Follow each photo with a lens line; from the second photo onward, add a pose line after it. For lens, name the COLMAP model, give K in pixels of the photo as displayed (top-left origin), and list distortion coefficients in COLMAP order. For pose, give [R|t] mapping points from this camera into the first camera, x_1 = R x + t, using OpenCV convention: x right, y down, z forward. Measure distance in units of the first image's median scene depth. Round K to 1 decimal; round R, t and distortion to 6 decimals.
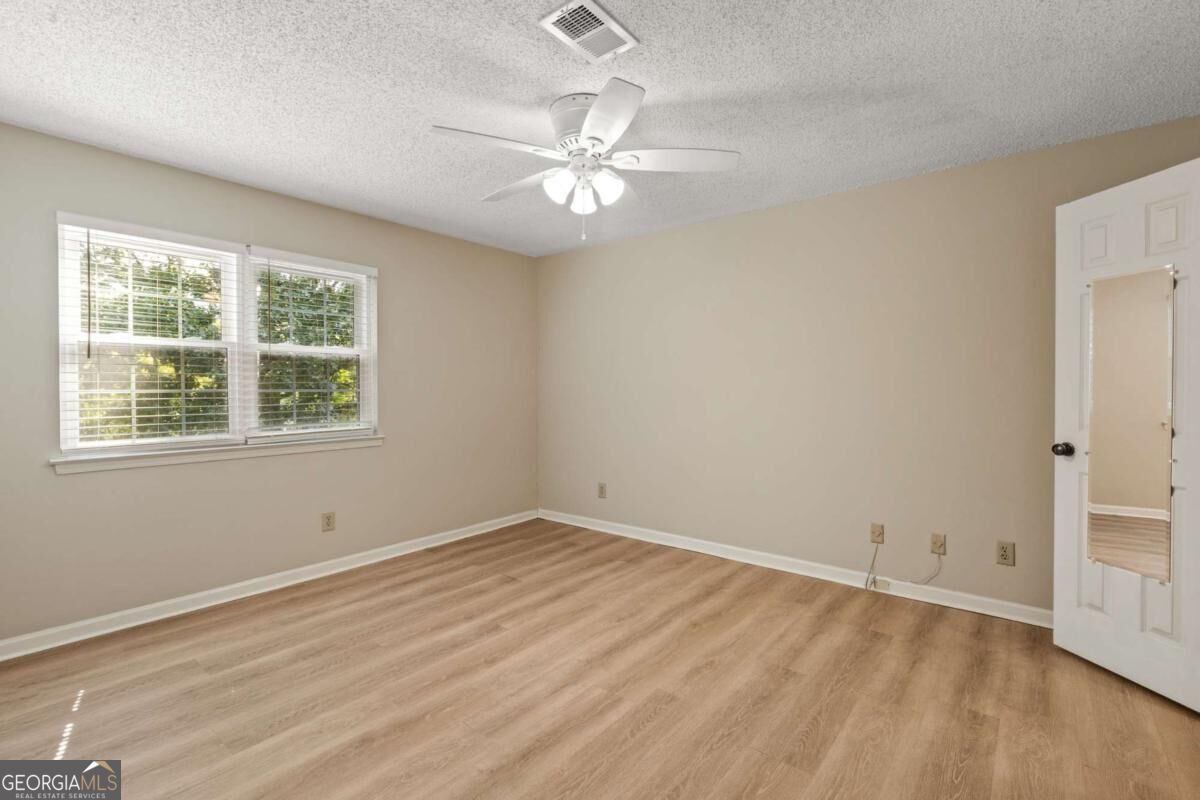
lens RADIAL K [[534.7, 0, 596.3], [0, 534.7, 395.7], [0, 0, 1]] dist [-0.001488, 0.000131]
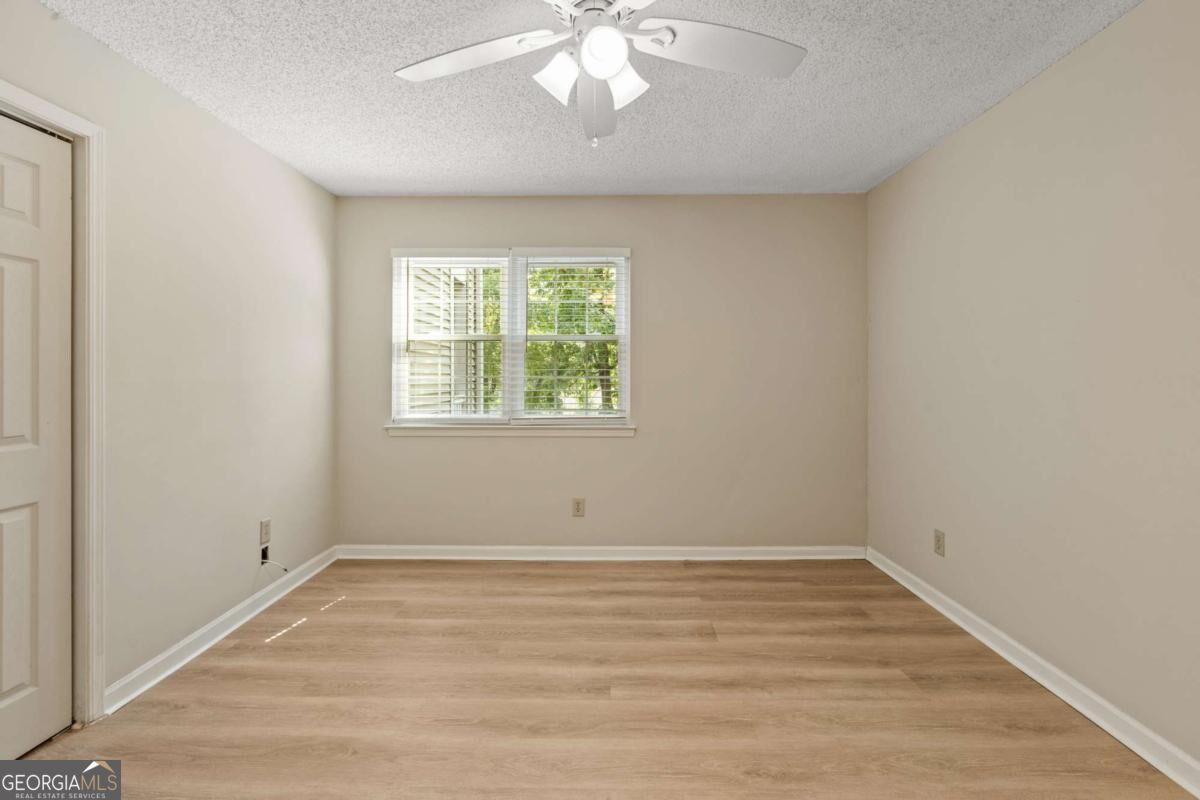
lens RADIAL K [[534.7, 0, 591.7], [0, 534.7, 373.2], [0, 0, 1]] dist [-0.001488, 0.000131]
pose [[0.627623, -0.003715, -0.778509, 0.316260], [-0.013300, 0.999792, -0.015494, -0.002126], [0.778404, 0.020078, 0.627442, 0.402757]]
